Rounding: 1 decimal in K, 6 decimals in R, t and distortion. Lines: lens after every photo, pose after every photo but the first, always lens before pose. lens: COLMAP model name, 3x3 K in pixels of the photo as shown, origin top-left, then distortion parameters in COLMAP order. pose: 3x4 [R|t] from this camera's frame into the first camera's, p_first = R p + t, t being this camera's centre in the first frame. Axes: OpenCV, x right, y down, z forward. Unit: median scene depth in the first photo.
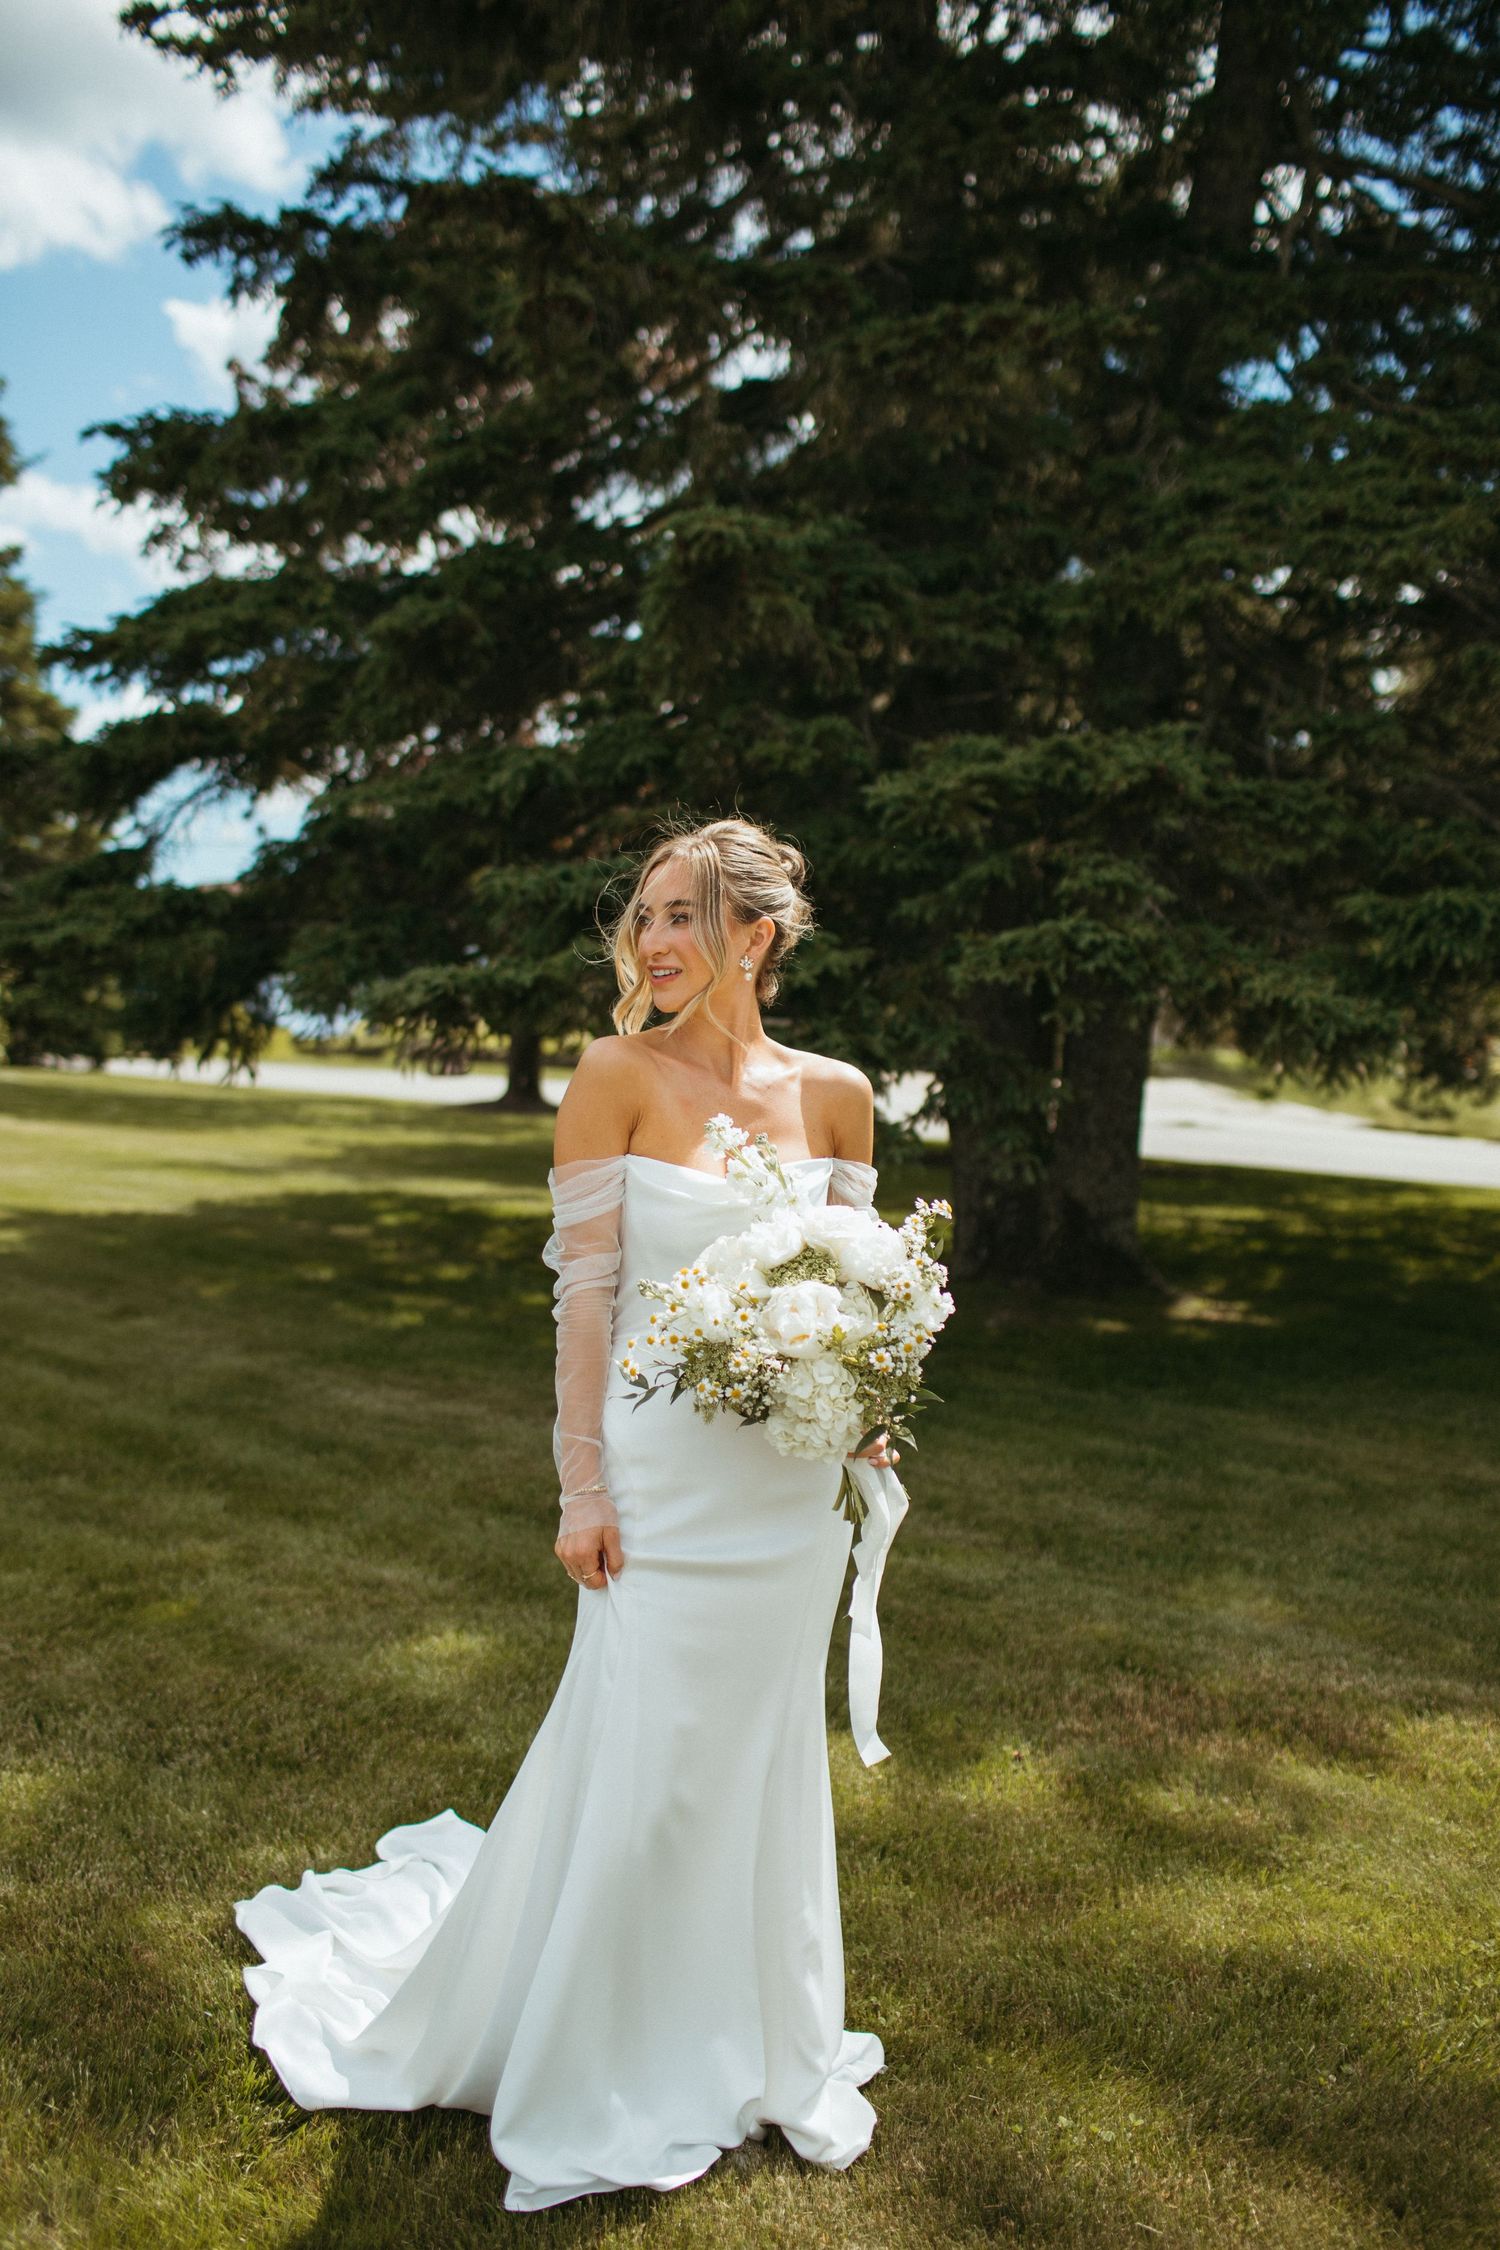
lens RADIAL K [[2227.7, 0, 750.0], [0, 2227.7, 1125.0], [0, 0, 1]] dist [-0.060217, 0.006435]
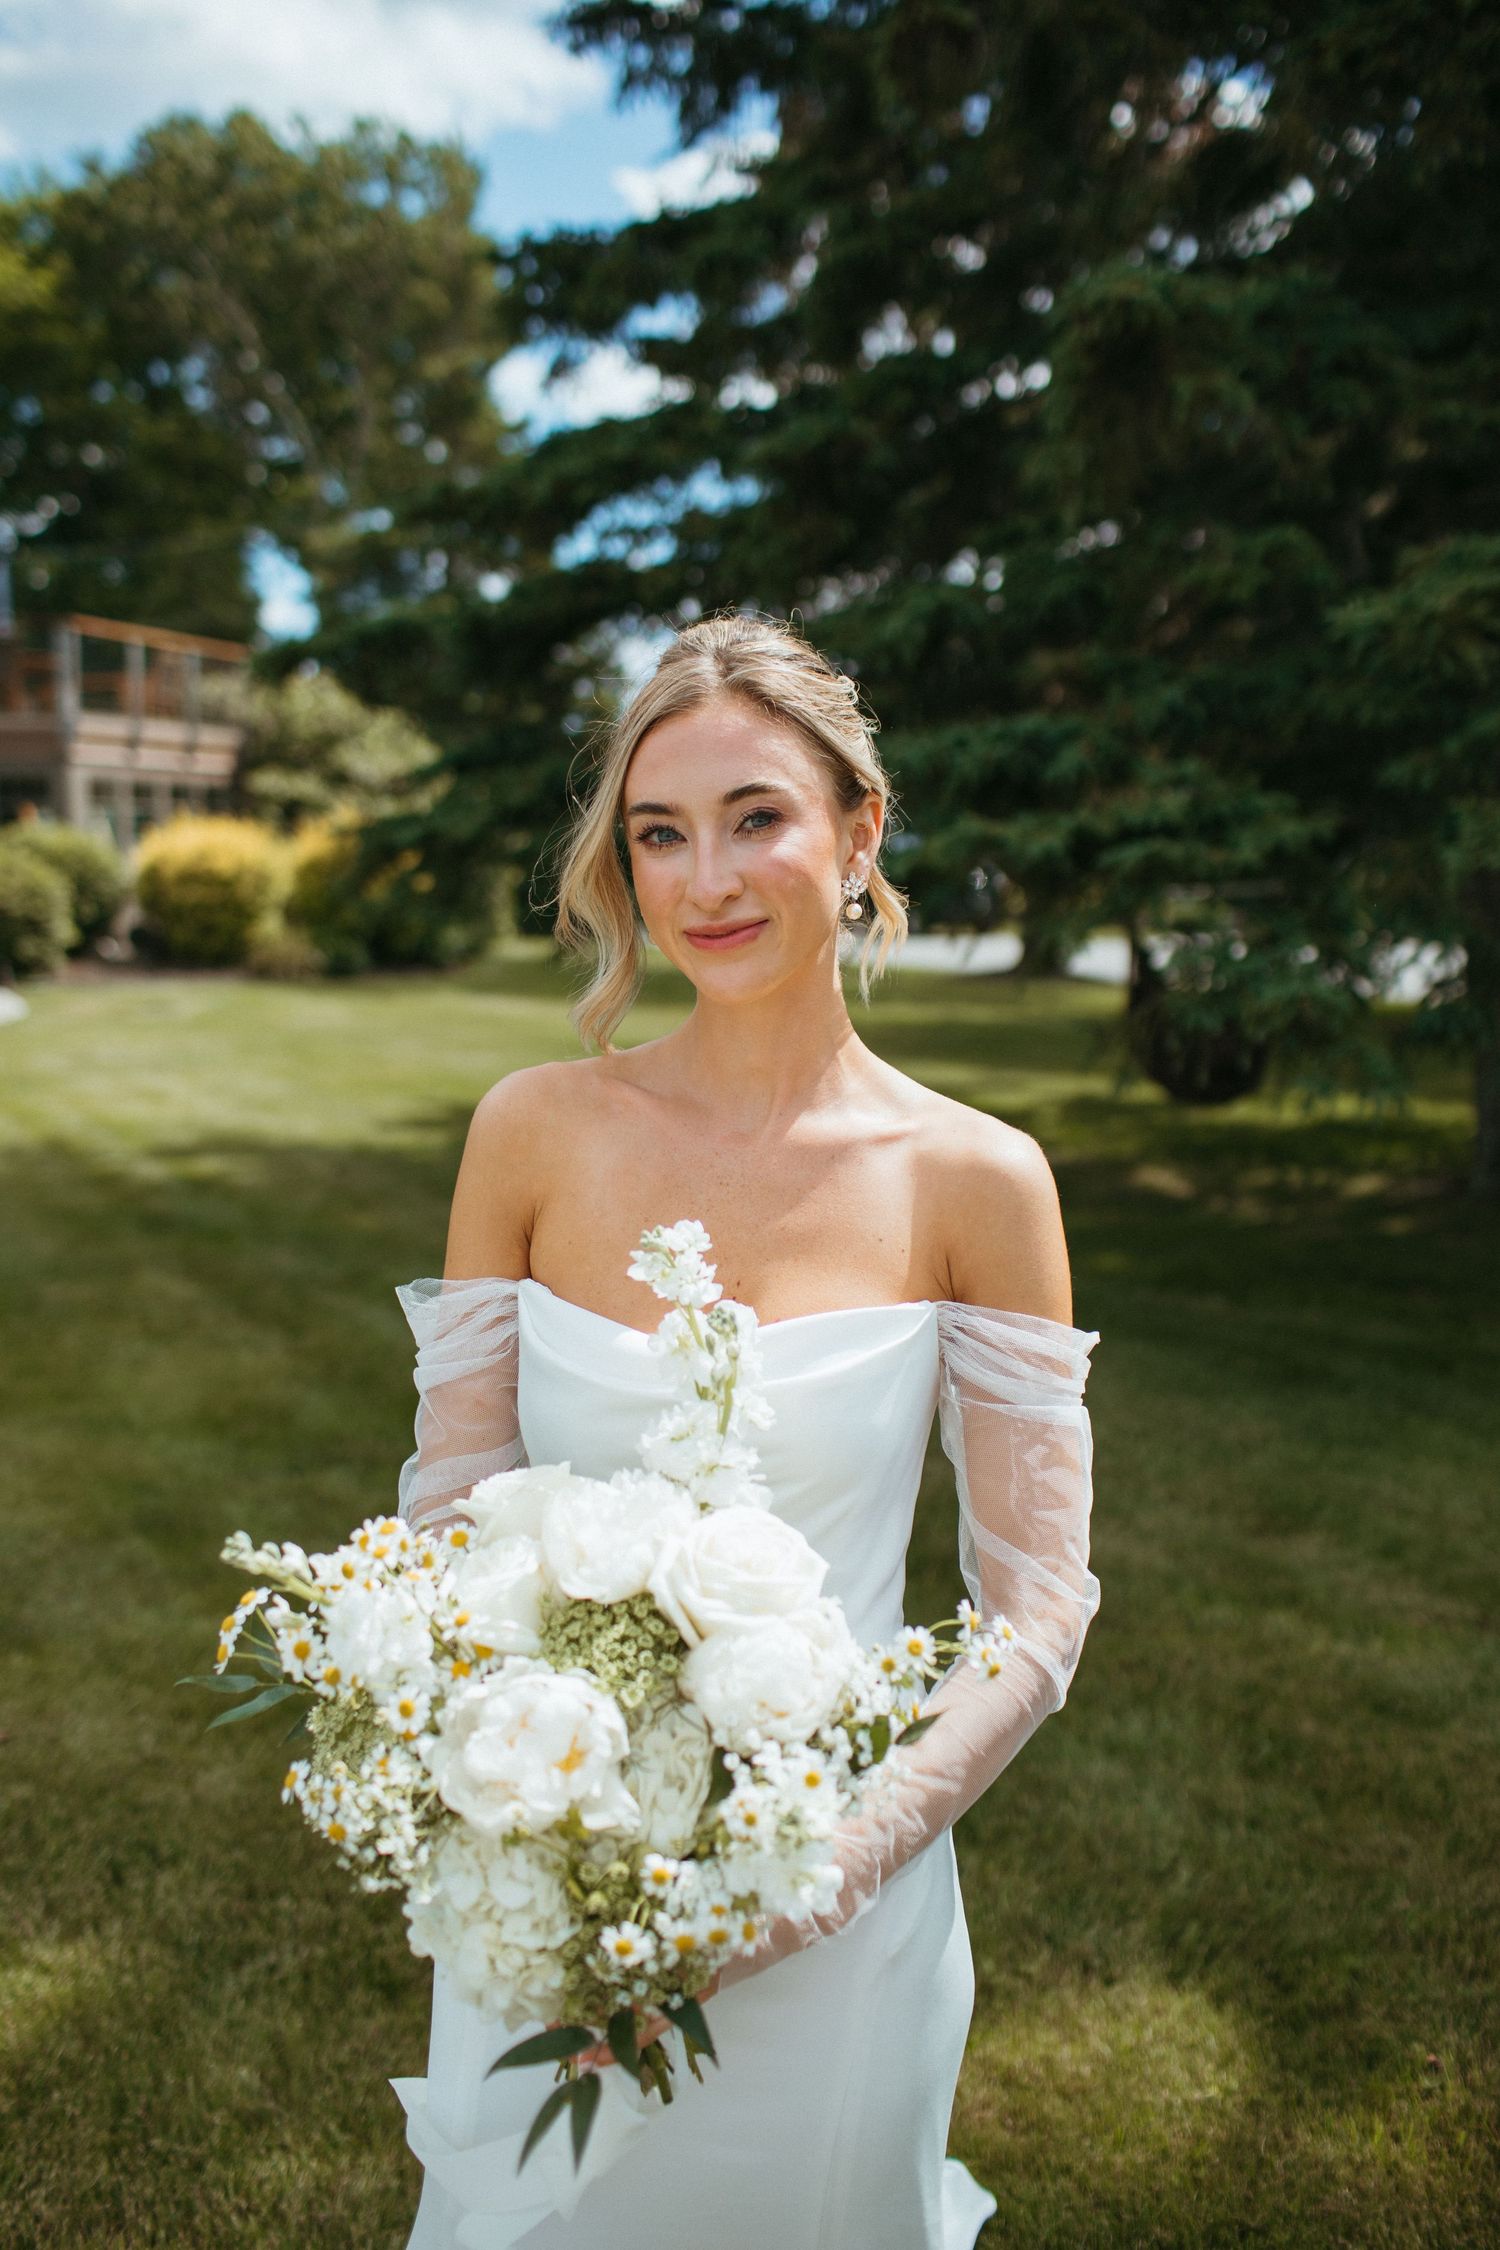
lens RADIAL K [[2214.1, 0, 749.3], [0, 2214.1, 1086.4], [0, 0, 1]] dist [-0.025805, 0.010904]
pose [[0.968836, 0.001447, -0.247700, 0.046284], [0.010835, 0.998778, 0.048216, -0.023219], [0.247468, -0.049397, 0.967636, 0.176443]]
